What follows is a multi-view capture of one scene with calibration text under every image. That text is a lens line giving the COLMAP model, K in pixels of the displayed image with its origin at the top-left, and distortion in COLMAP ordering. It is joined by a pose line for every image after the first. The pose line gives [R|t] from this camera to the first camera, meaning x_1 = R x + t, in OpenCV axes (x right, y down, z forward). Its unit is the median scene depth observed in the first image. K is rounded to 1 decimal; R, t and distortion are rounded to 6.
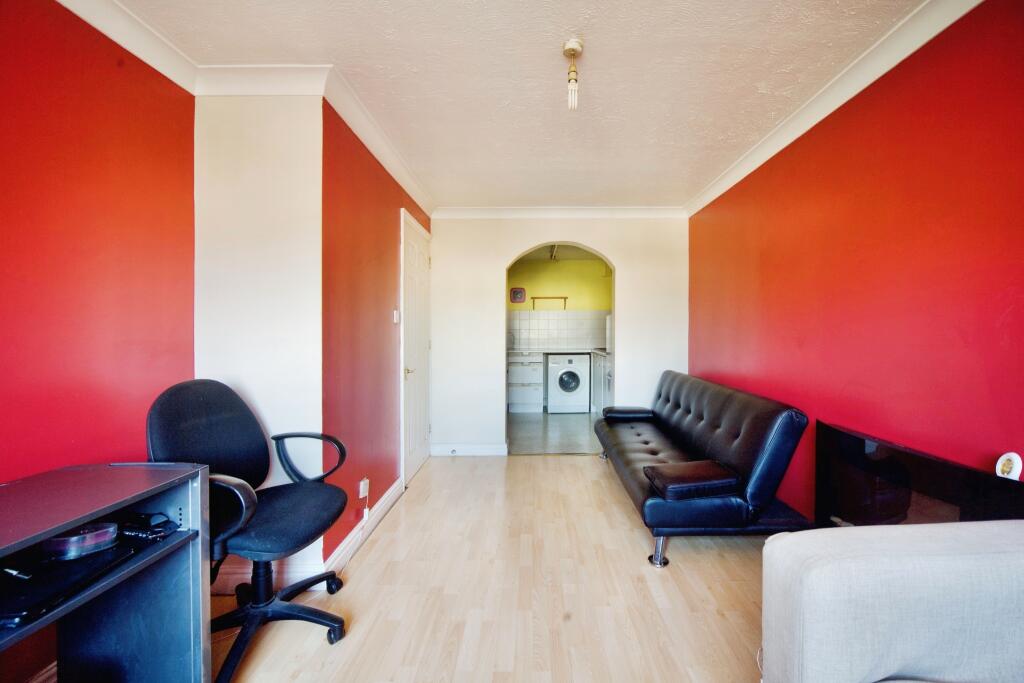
lens RADIAL K [[403.4, 0, 516.0], [0, 403.4, 335.5], [0, 0, 1]] dist [-0.003175, 0.000053]
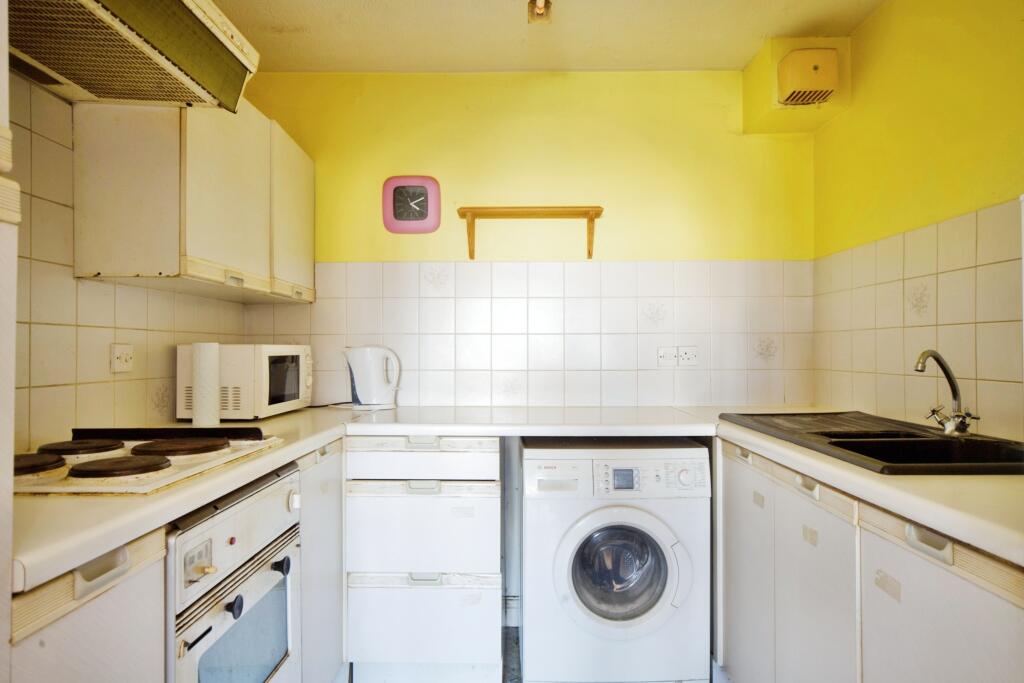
lens RADIAL K [[633.5, 0, 512.0], [0, 633.5, 341.5], [0, 0, 1]] dist [0.006766, 0.001615]
pose [[0.999329, -0.000109, 0.036615, 0.060540], [0.000592, 0.999913, -0.013184, -0.005724], [-0.036610, 0.013197, 0.999242, 0.645814]]
